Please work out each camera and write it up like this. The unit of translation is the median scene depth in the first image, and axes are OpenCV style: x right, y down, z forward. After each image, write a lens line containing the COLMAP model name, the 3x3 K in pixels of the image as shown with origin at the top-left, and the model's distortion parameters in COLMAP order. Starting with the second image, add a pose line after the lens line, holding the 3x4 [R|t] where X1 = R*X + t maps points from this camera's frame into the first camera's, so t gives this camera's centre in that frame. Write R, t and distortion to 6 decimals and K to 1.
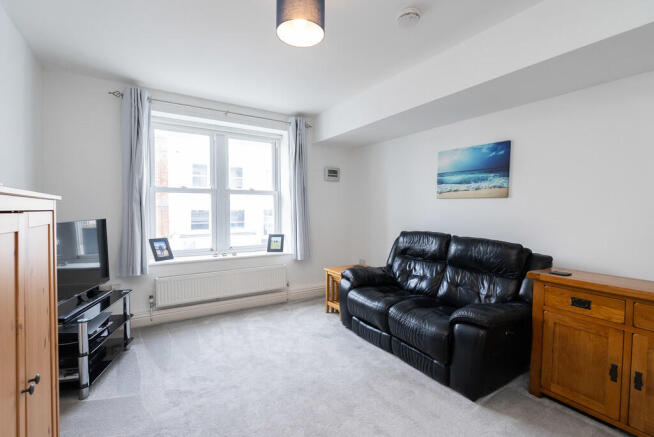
lens RADIAL K [[318.3, 0, 324.7], [0, 318.3, 216.2], [0, 0, 1]] dist [-0.001906, -0.000280]
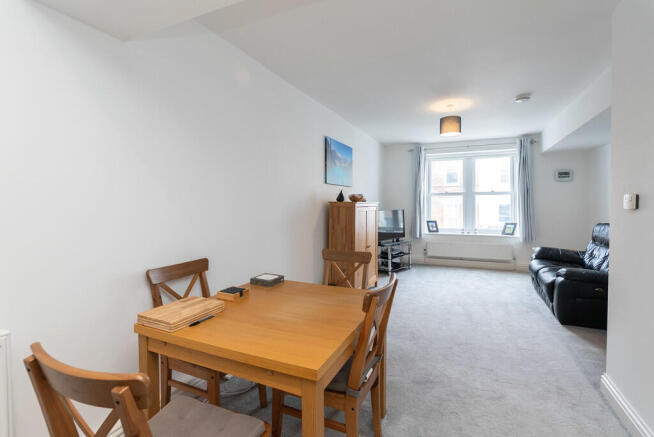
lens RADIAL K [[318.3, 0, 324.7], [0, 318.3, 216.2], [0, 0, 1]] dist [-0.001906, -0.000280]
pose [[0.534323, 0.022962, -0.844969, 0.647316], [-0.017816, 0.999715, 0.015901, 0.022606], [0.845093, 0.006558, 0.534579, -0.473420]]
